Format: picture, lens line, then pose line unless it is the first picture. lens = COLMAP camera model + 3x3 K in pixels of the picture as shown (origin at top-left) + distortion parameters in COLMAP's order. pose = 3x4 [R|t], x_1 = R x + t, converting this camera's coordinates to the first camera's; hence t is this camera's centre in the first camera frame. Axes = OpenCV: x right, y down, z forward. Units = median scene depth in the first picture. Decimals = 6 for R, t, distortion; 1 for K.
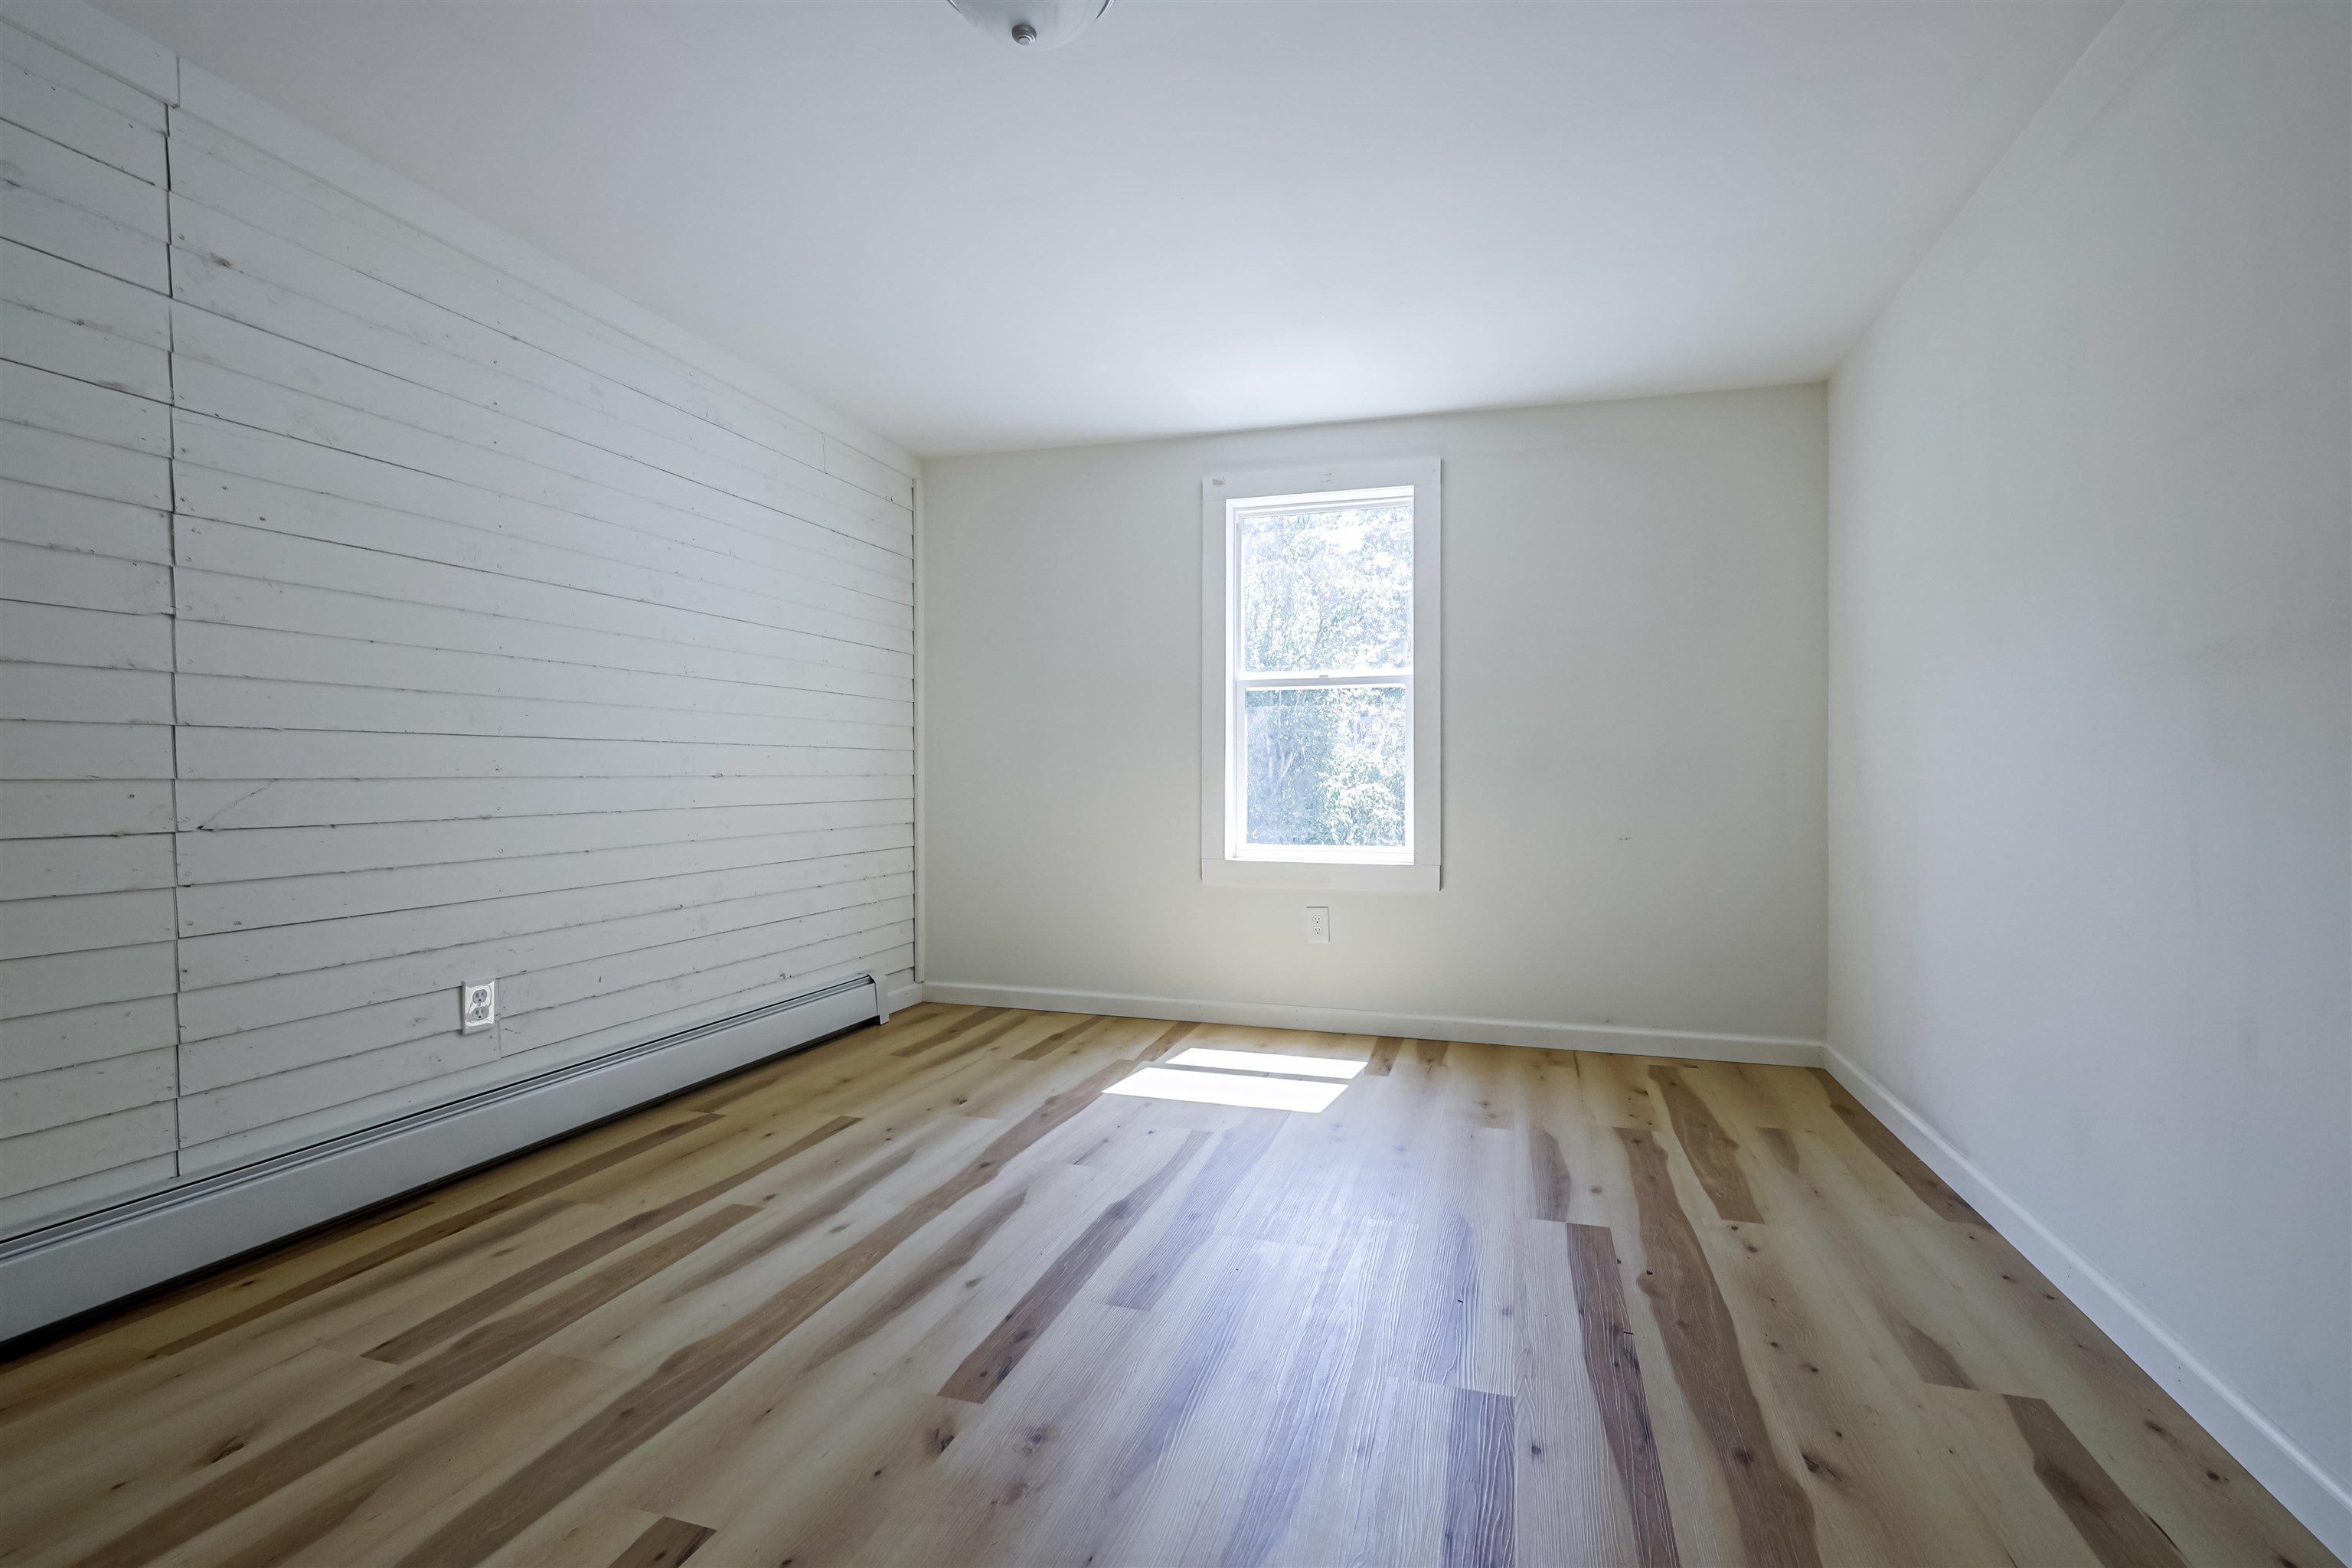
lens RADIAL K [[1052.7, 0, 1160.9], [0, 1052.7, 790.7], [0, 0, 1]] dist [0.000947, -0.000007]
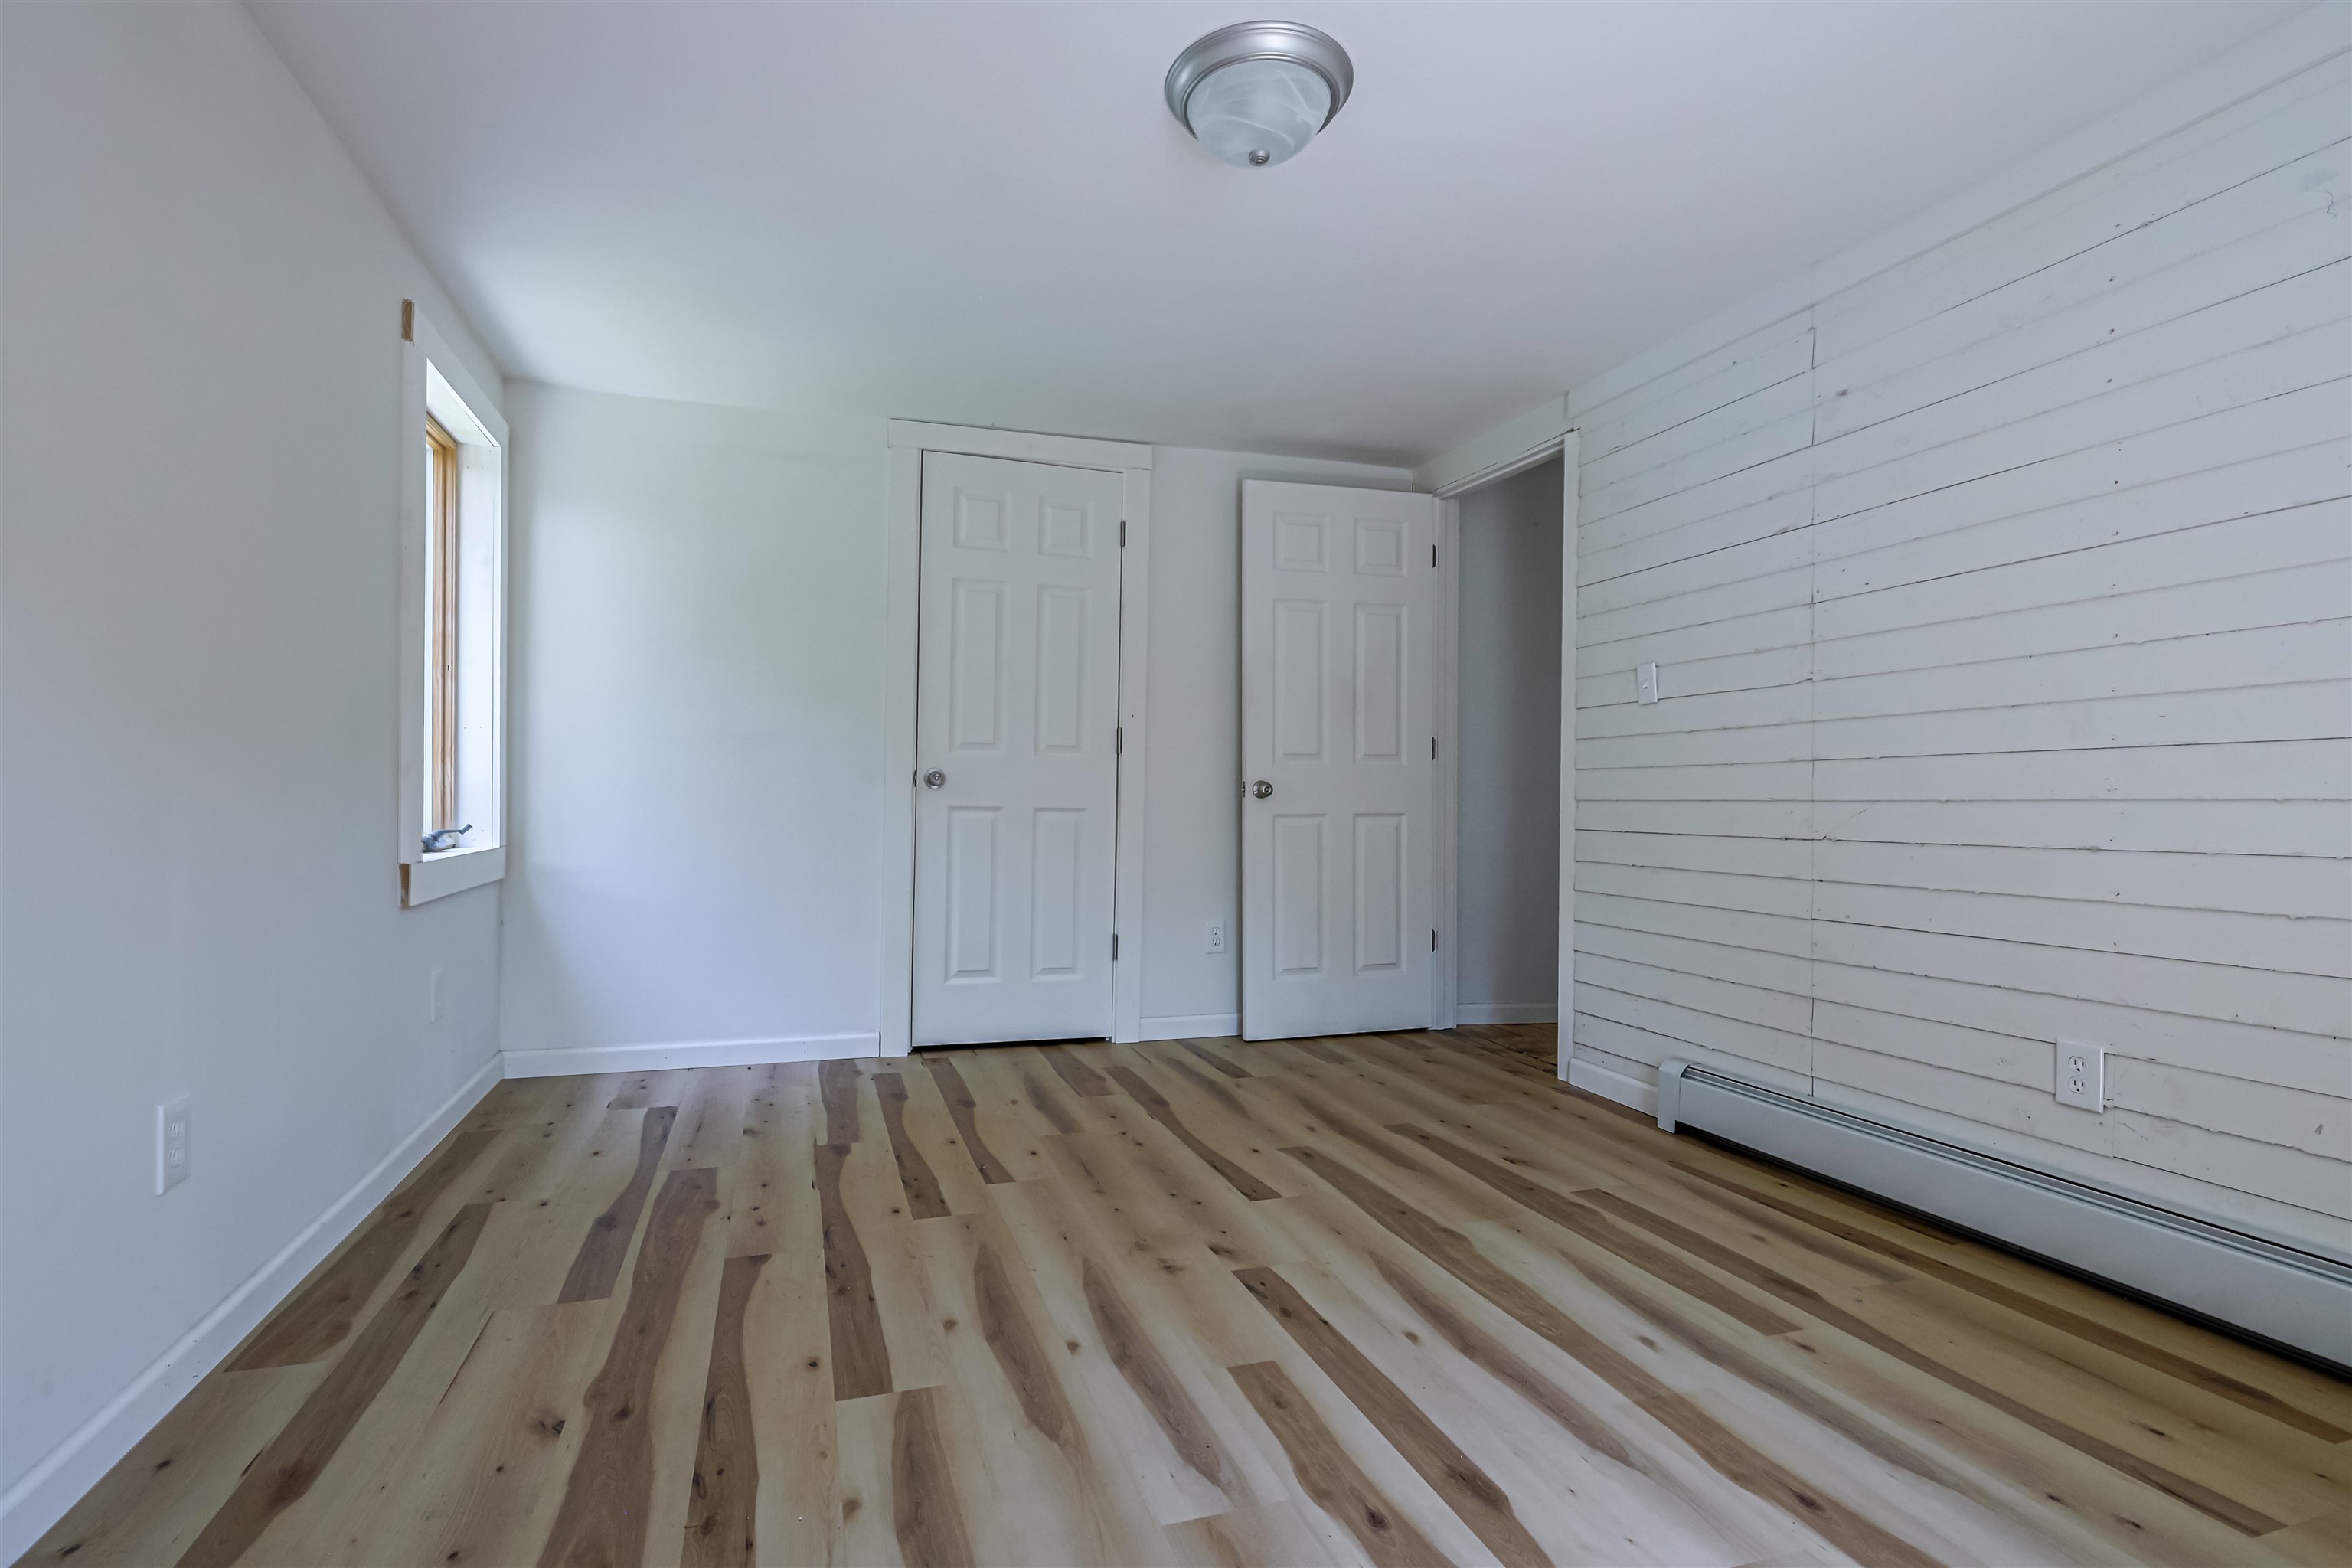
lens RADIAL K [[1140.6, 0, 1169.4], [0, 1140.6, 786.7], [0, 0, 1]] dist [-0.000367, -0.001139]
pose [[-0.798705, -0.014630, -0.601545, 0.612137], [-0.017227, 0.999851, -0.001444, -0.012523], [0.601476, 0.009210, -0.798838, 1.692400]]
